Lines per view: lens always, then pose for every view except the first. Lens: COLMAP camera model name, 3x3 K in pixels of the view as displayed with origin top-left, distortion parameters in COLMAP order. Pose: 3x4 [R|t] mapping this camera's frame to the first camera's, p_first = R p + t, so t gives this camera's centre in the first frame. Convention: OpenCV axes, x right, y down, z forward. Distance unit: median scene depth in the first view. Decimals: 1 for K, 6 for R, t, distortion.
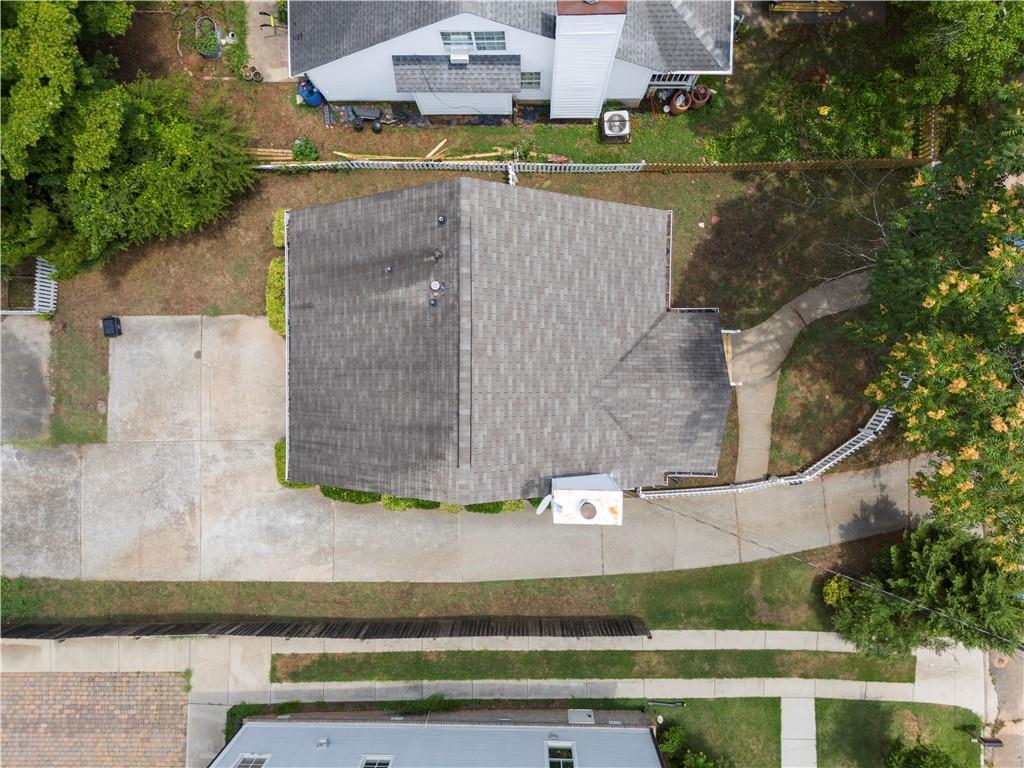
lens RADIAL K [[753.5, 0, 512.0], [0, 753.5, 384.0], [0, 0, 1]] dist [-0.000367, -0.000576]
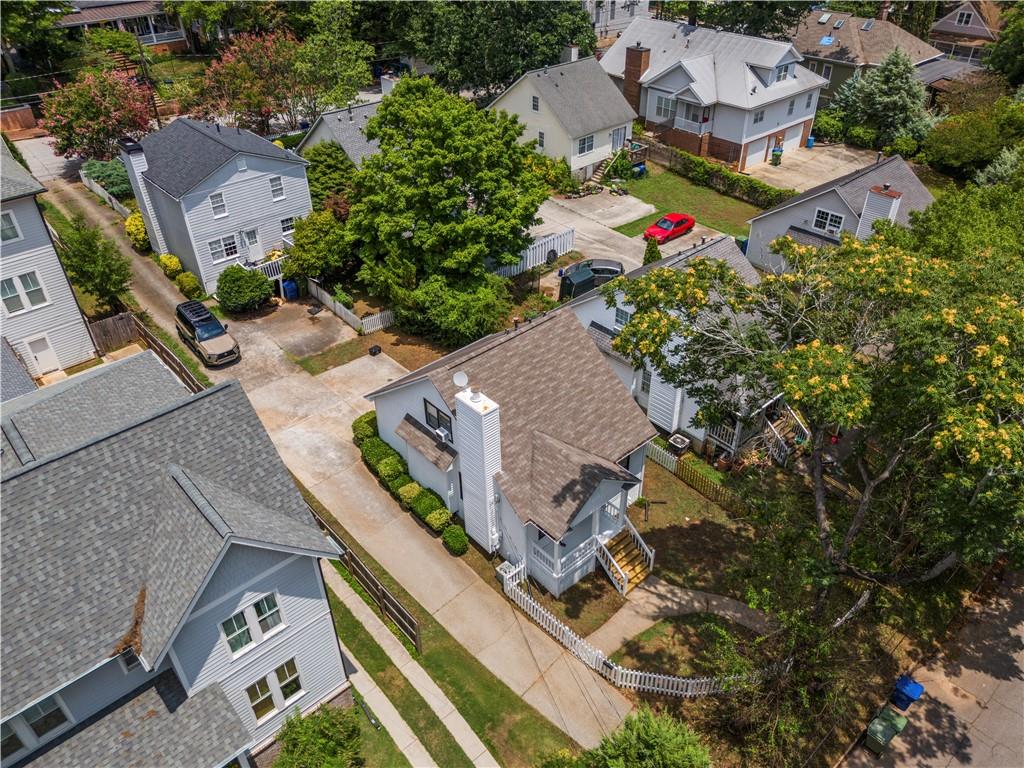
lens RADIAL K [[753.5, 0, 512.0], [0, 753.5, 384.0], [0, 0, 1]] dist [-0.000367, -0.000576]
pose [[0.670971, 0.441774, -0.595511, 0.741891], [-0.741438, 0.390847, -0.545443, 0.660720], [-0.008209, 0.807511, 0.589795, 0.034476]]
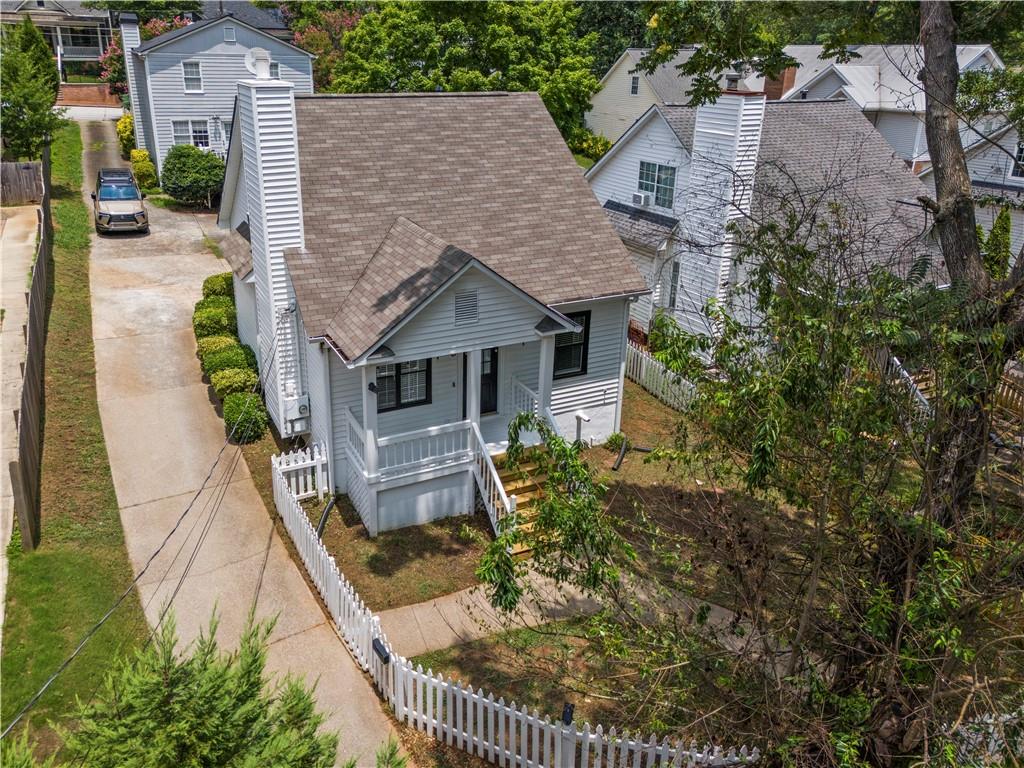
lens RADIAL K [[753.5, 0, 512.0], [0, 753.5, 384.0], [0, 0, 1]] dist [-0.000367, -0.000576]
pose [[0.447600, 0.347420, -0.823987, 0.712663], [-0.893292, 0.131429, -0.429832, 0.214478], [-0.041036, 0.928453, 0.369175, 0.701911]]
